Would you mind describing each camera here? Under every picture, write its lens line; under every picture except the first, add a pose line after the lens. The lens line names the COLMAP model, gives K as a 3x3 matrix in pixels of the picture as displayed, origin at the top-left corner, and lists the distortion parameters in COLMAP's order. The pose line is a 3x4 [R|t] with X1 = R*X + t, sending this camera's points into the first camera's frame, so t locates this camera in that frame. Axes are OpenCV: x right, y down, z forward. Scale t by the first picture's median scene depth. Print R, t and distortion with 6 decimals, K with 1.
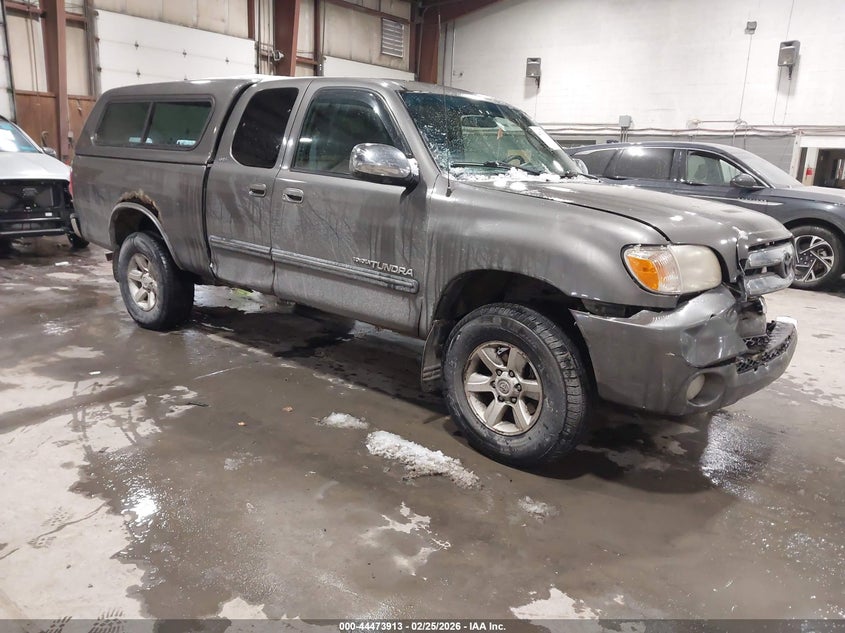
lens RADIAL K [[662.1, 0, 423.6], [0, 662.1, 314.9], [0, 0, 1]] dist [-0.000956, -0.006873]
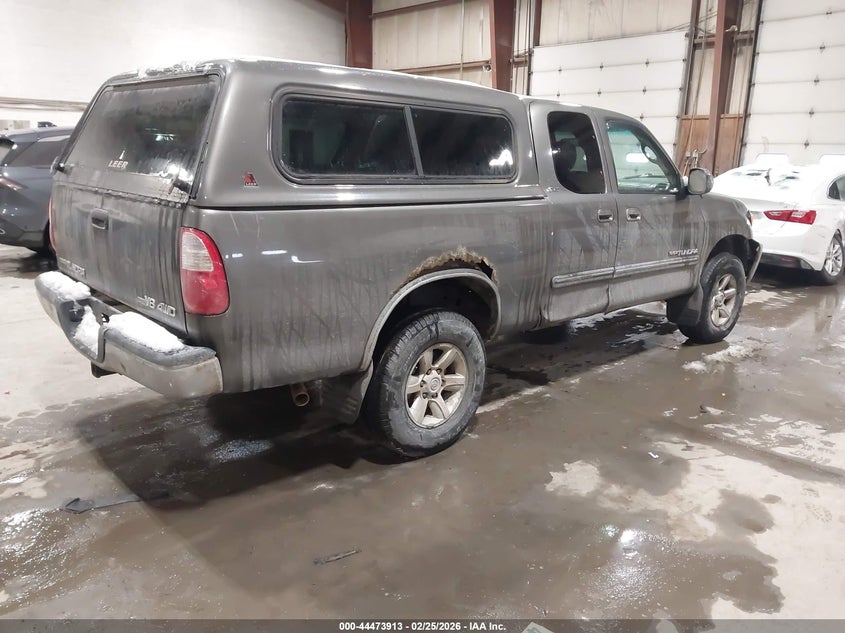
lens RADIAL K [[662.1, 0, 421.2], [0, 662.1, 315.3], [0, 0, 1]] dist [-0.000956, -0.006873]
pose [[0.133856, -0.270402, 0.953397, -1.281971], [0.221345, 0.945908, 0.237202, -0.342032], [-0.965965, 0.179279, 0.186467, 1.090961]]
